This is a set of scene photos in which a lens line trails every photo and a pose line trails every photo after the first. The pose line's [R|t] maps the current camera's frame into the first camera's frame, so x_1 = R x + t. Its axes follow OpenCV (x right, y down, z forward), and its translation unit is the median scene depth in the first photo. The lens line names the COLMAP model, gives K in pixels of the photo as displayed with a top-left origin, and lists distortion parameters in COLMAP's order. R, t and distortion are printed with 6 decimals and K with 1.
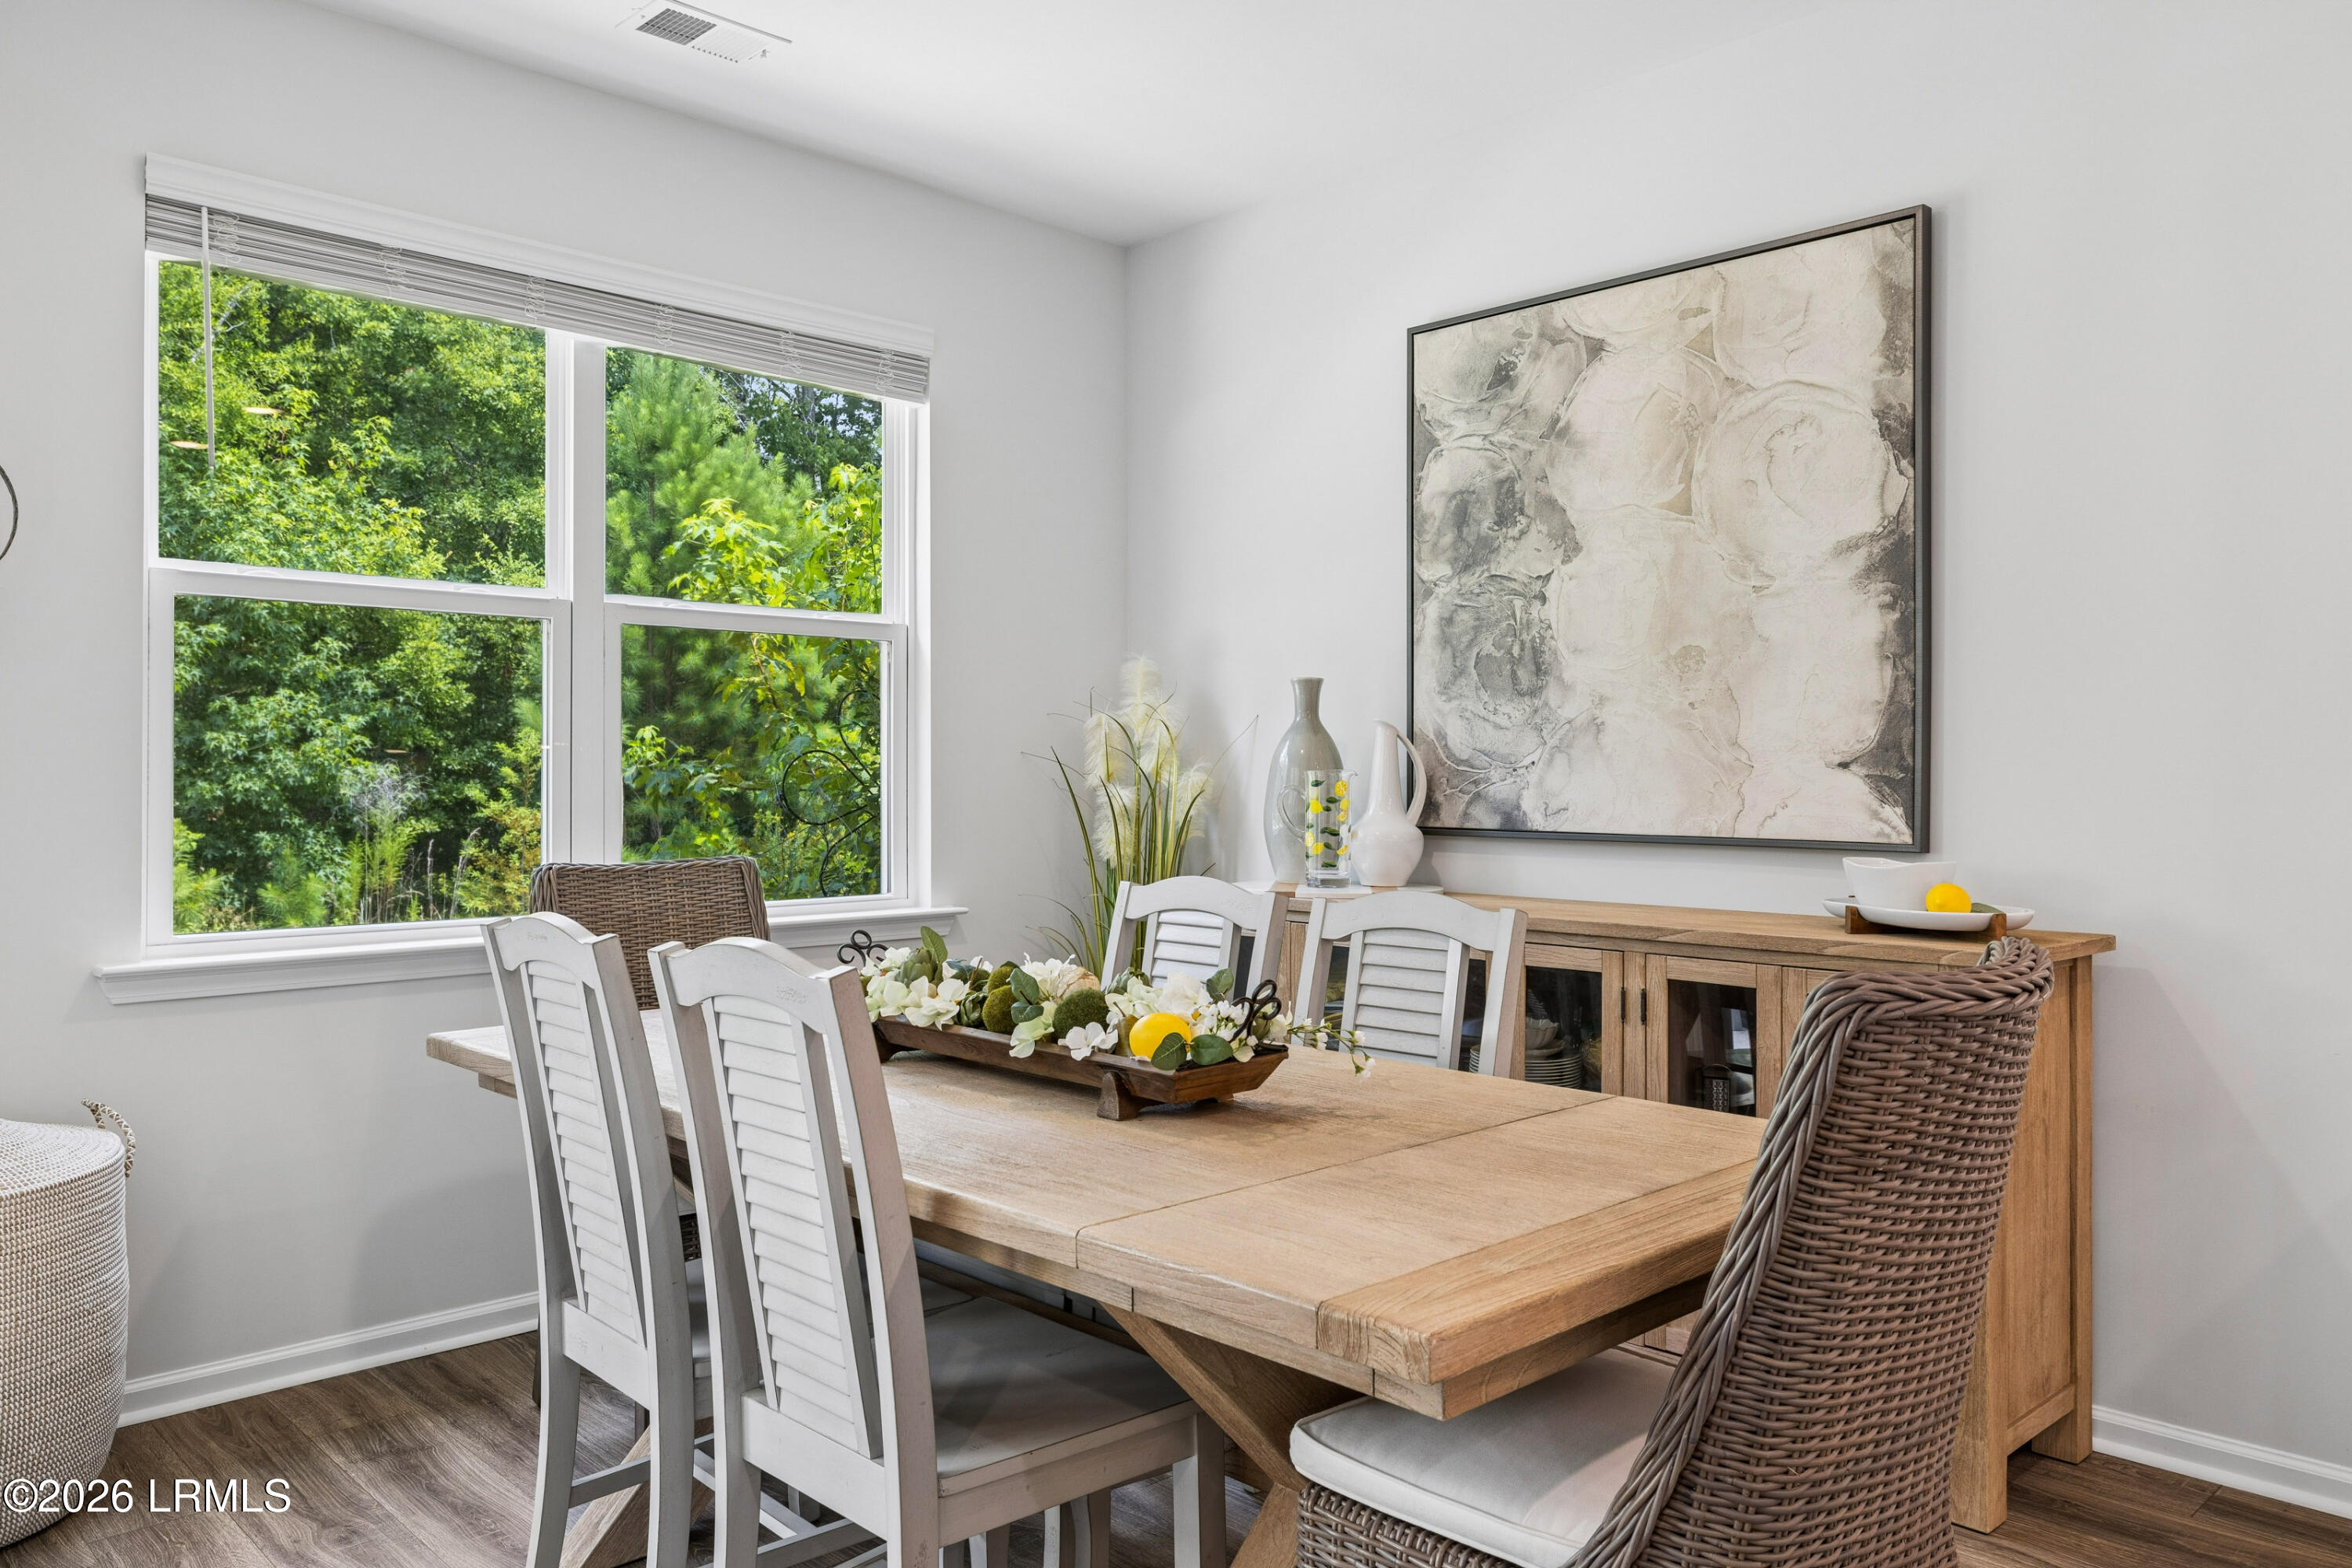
lens RADIAL K [[1655.2, 0, 1176.0], [0, 1655.2, 784.0], [0, 0, 1]] dist [-0.005423, -0.001503]
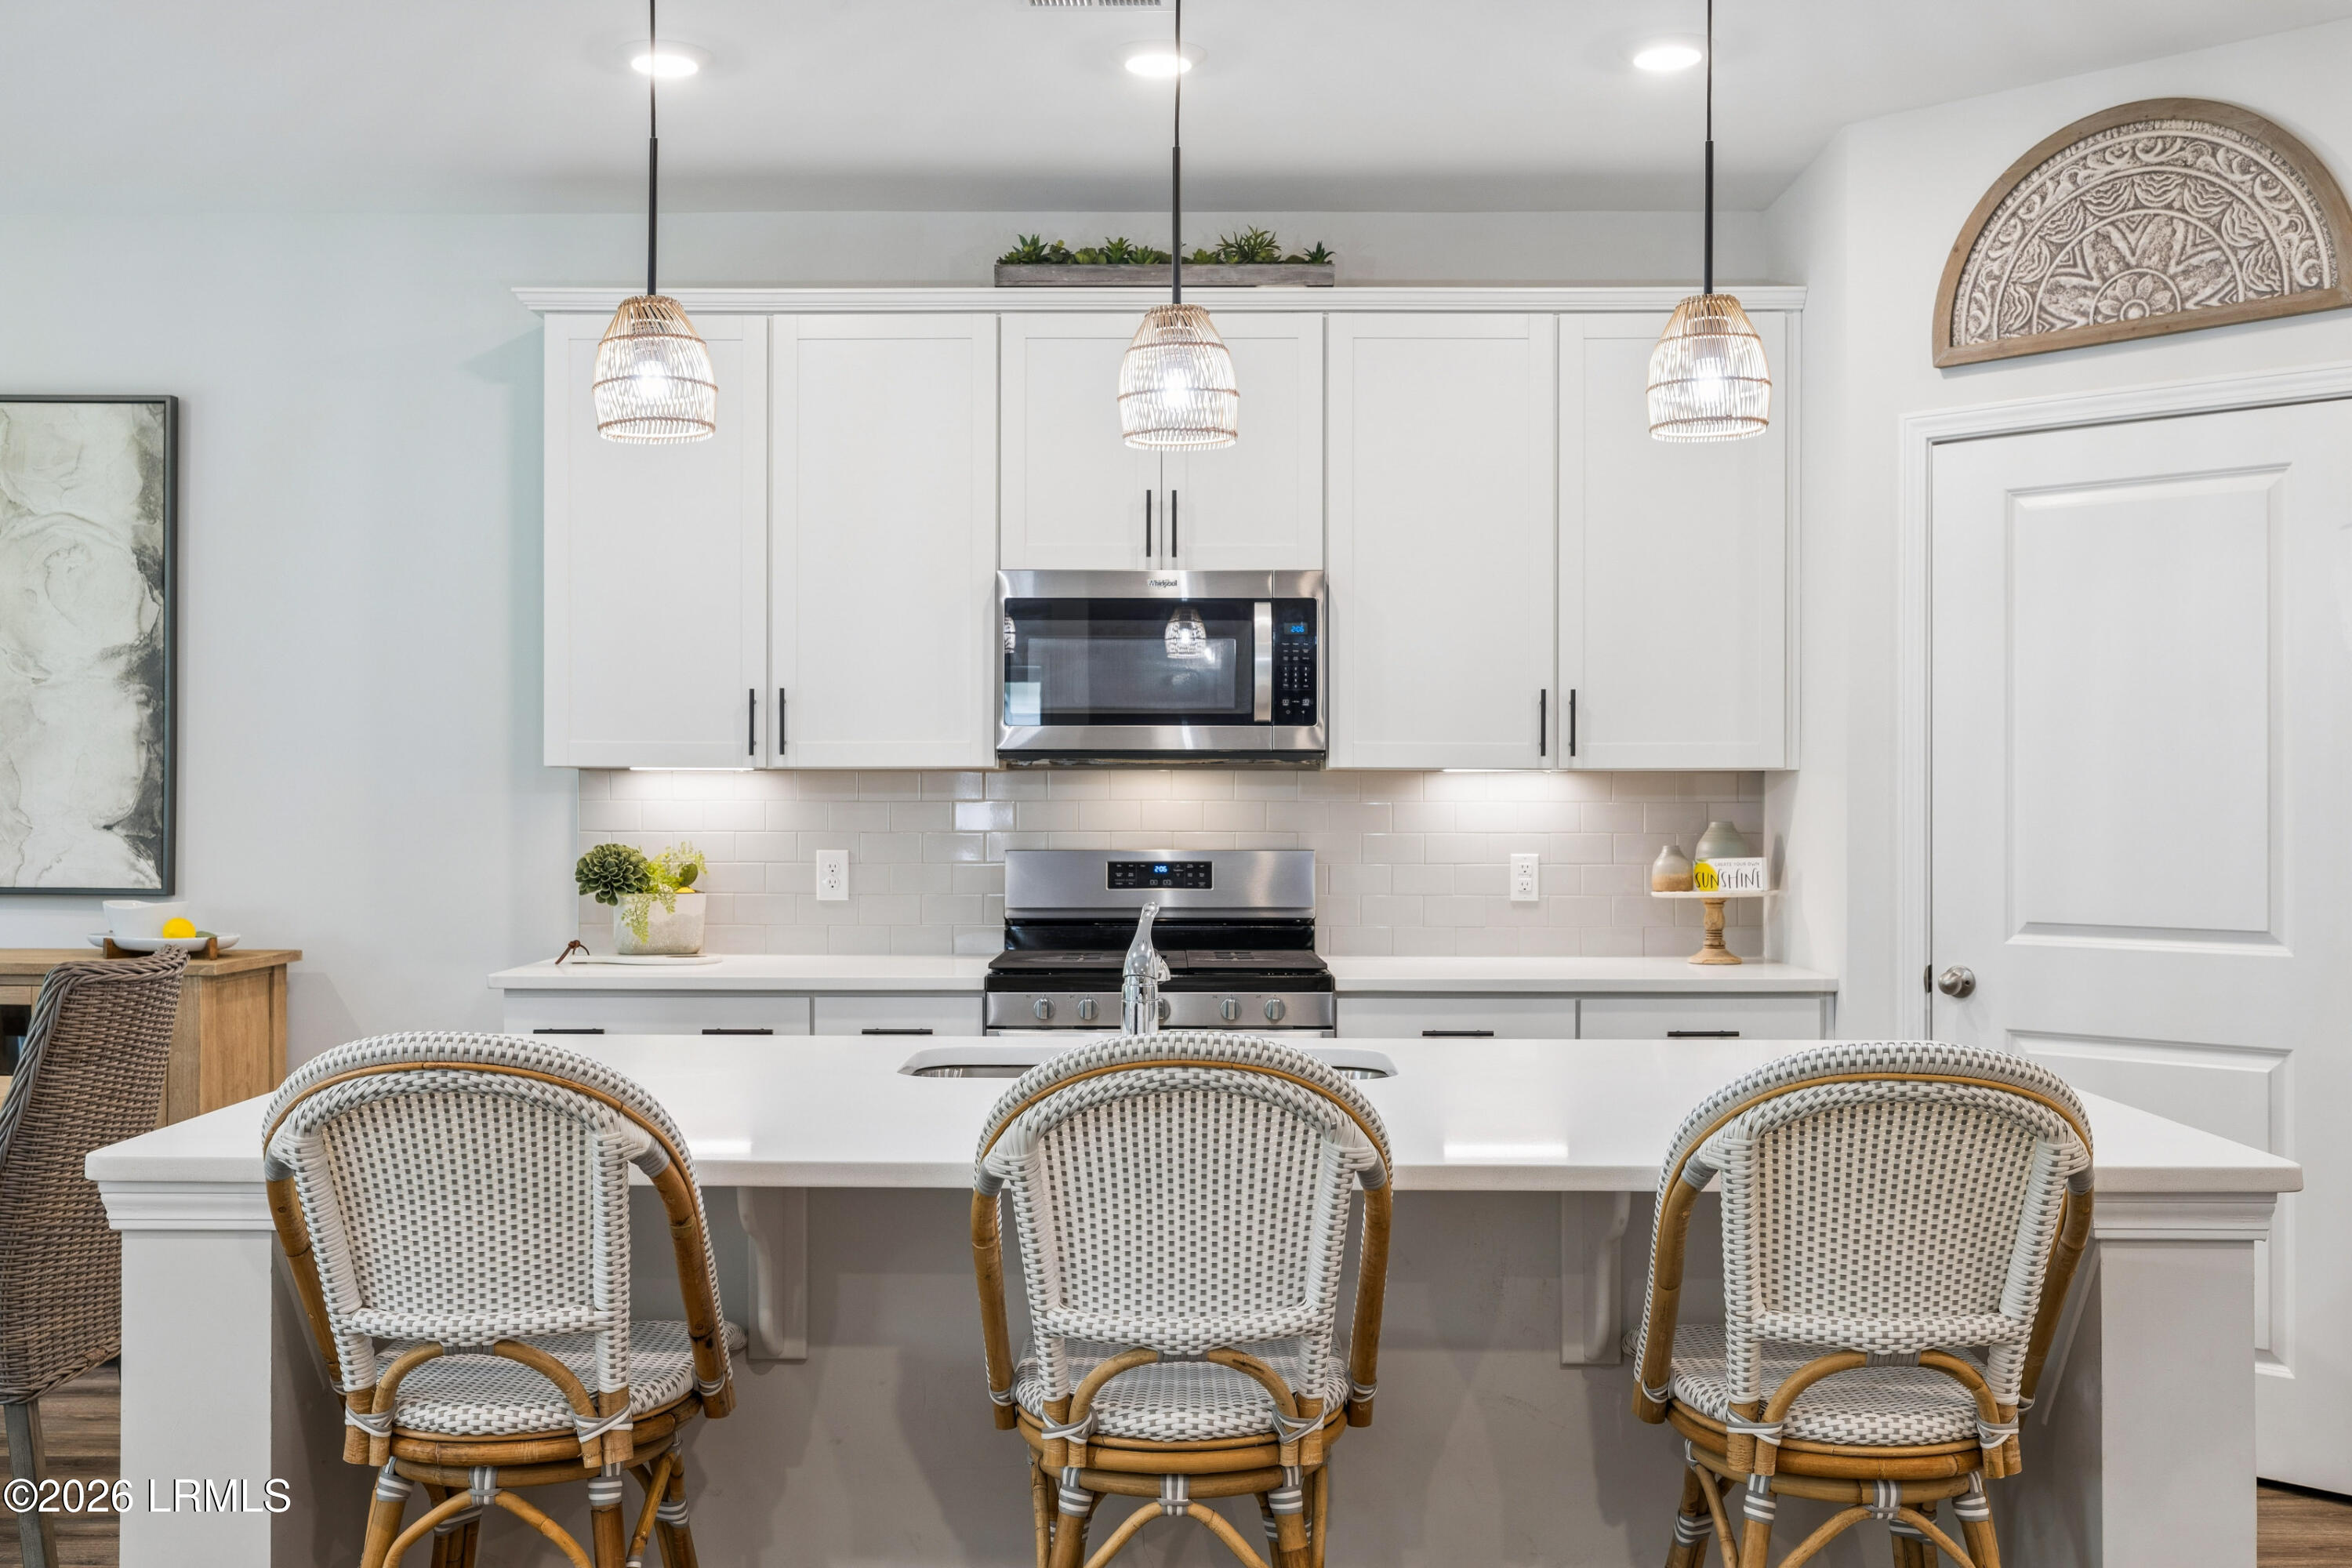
lens RADIAL K [[2273.0, 0, 1169.3], [0, 2273.0, 778.0], [0, 0, 1]] dist [0.012905, -0.020638]
pose [[0.705152, 0.003752, 0.709046, -0.226635], [0.000487, 0.999983, -0.005776, -0.034230], [-0.709056, 0.004418, 0.705138, -0.705150]]
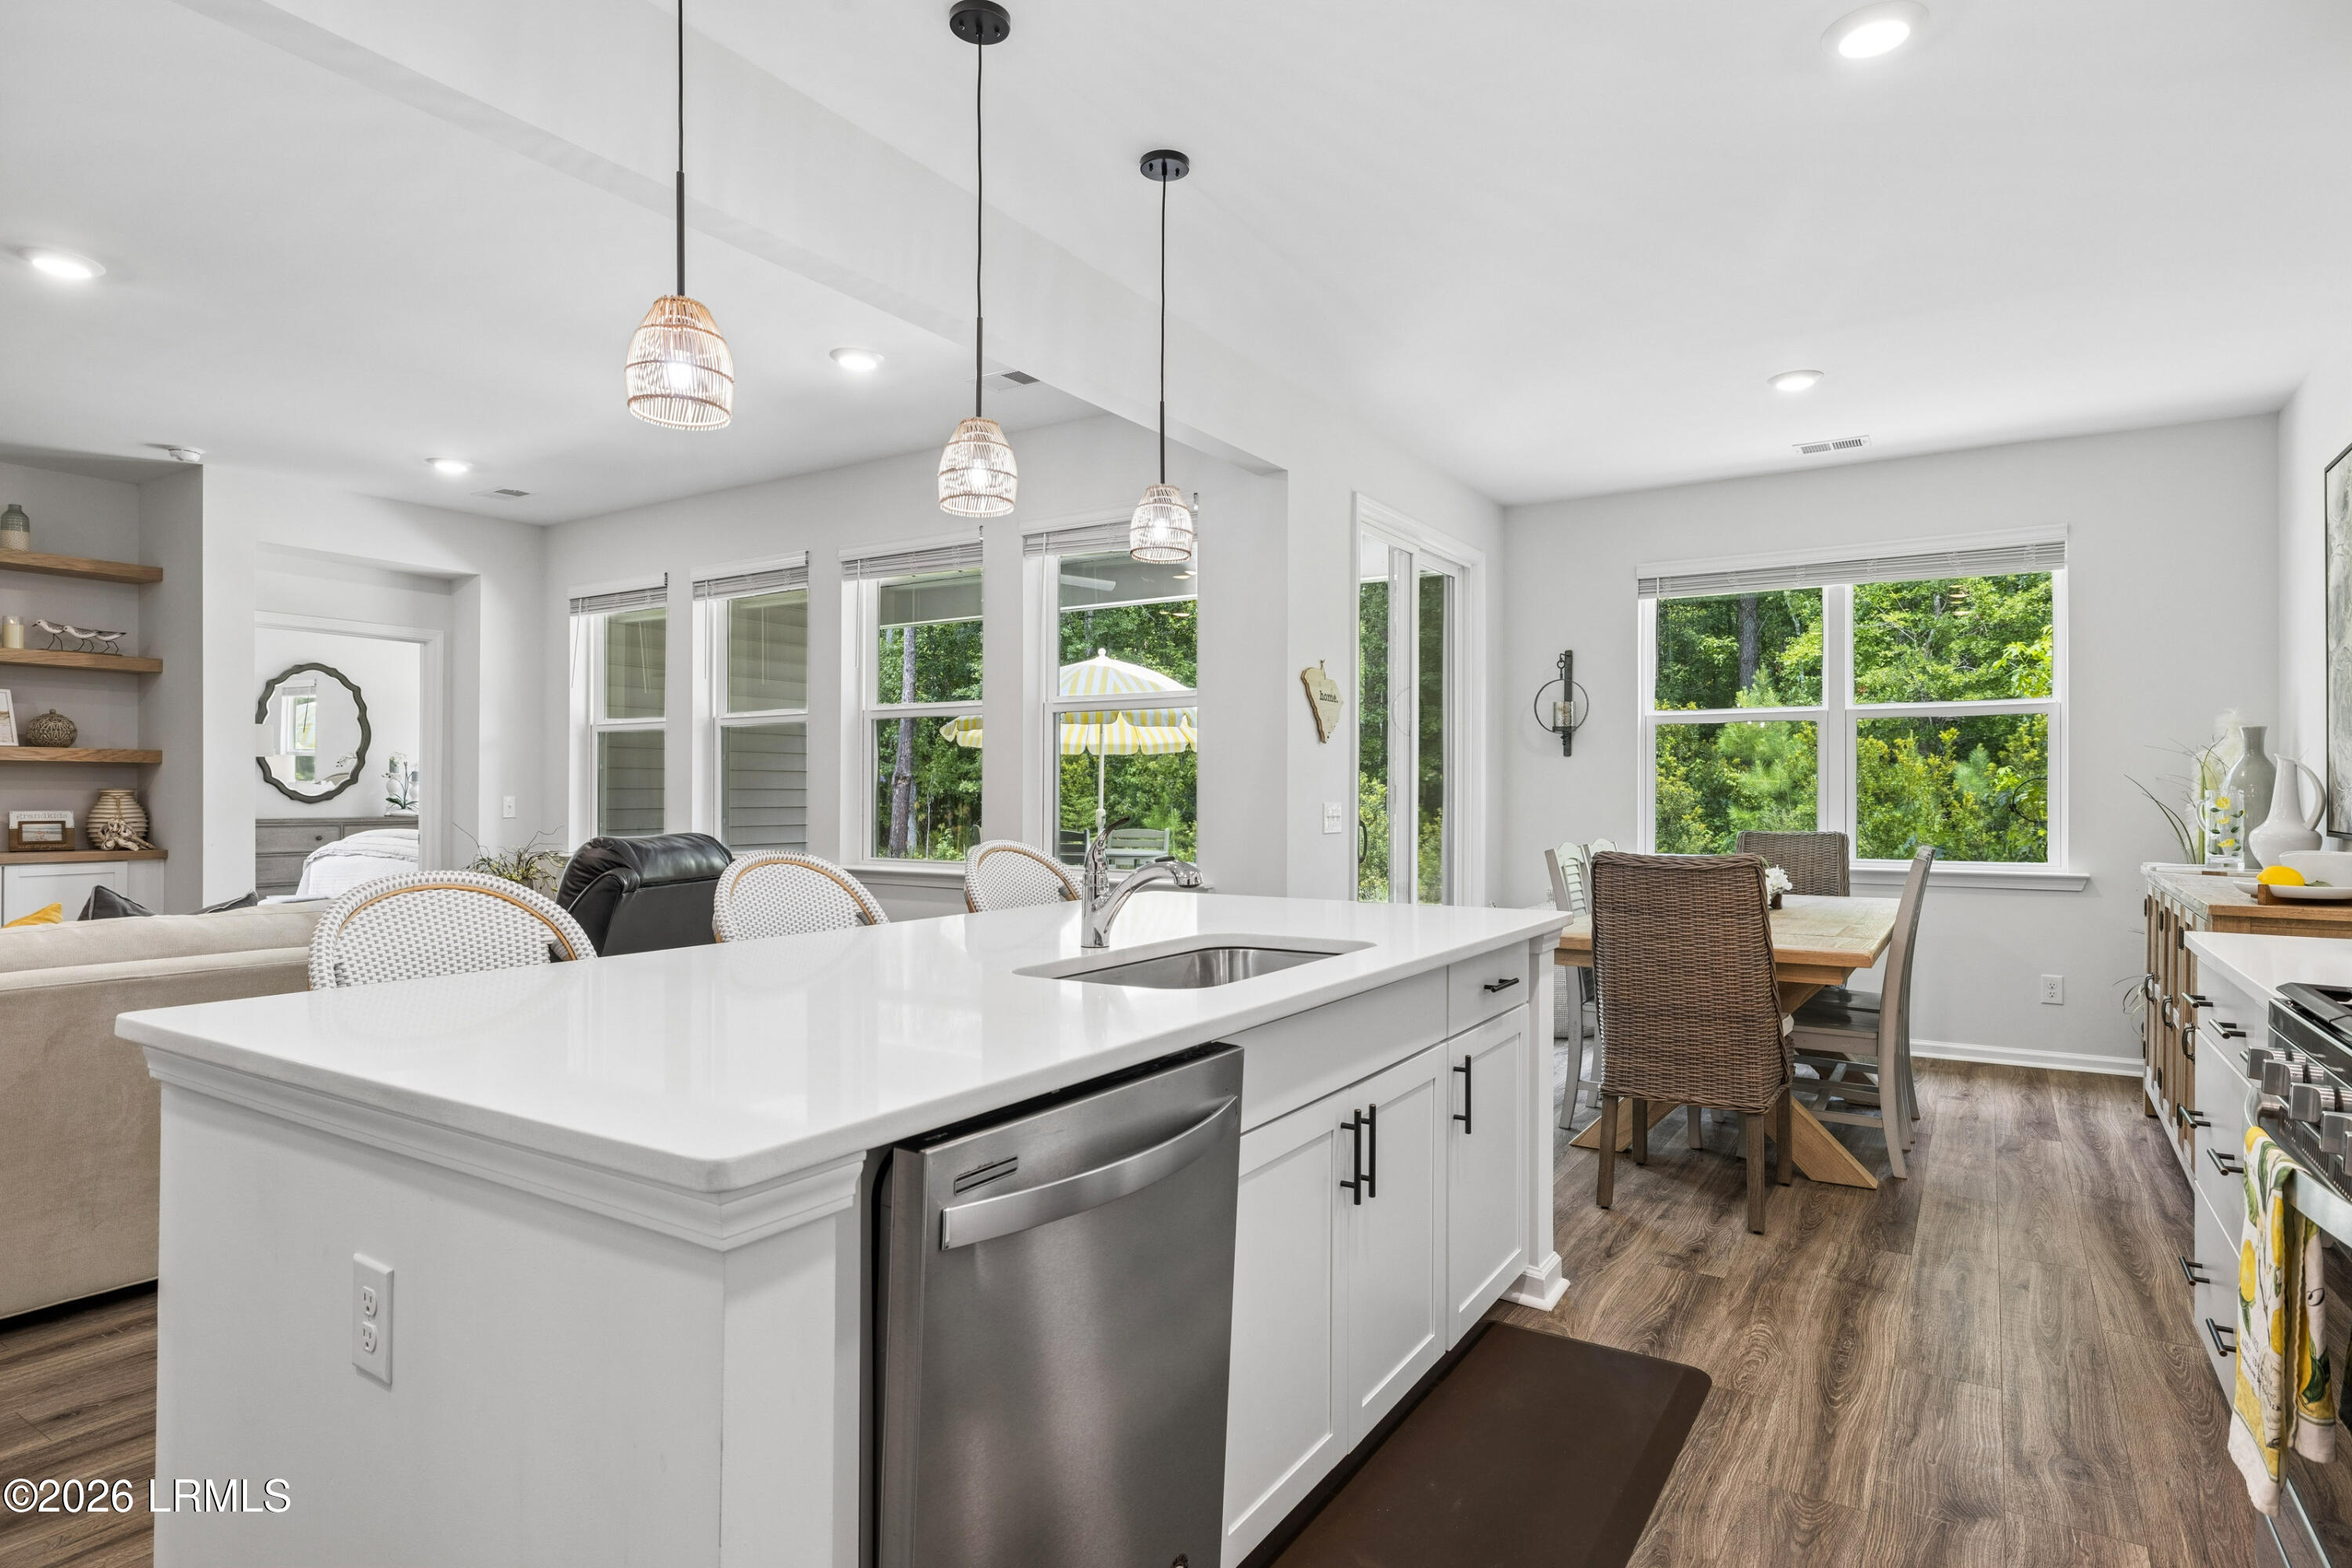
lens RADIAL K [[1265.6, 0, 1176.0], [0, 1265.6, 784.0], [0, 0, 1]] dist [-0.000923, 0.000455]
pose [[0.230008, -0.007088, -0.973163, 1.043205], [-0.002386, 0.999966, -0.007848, -0.002685], [0.973186, 0.004127, 0.229983, -0.188931]]
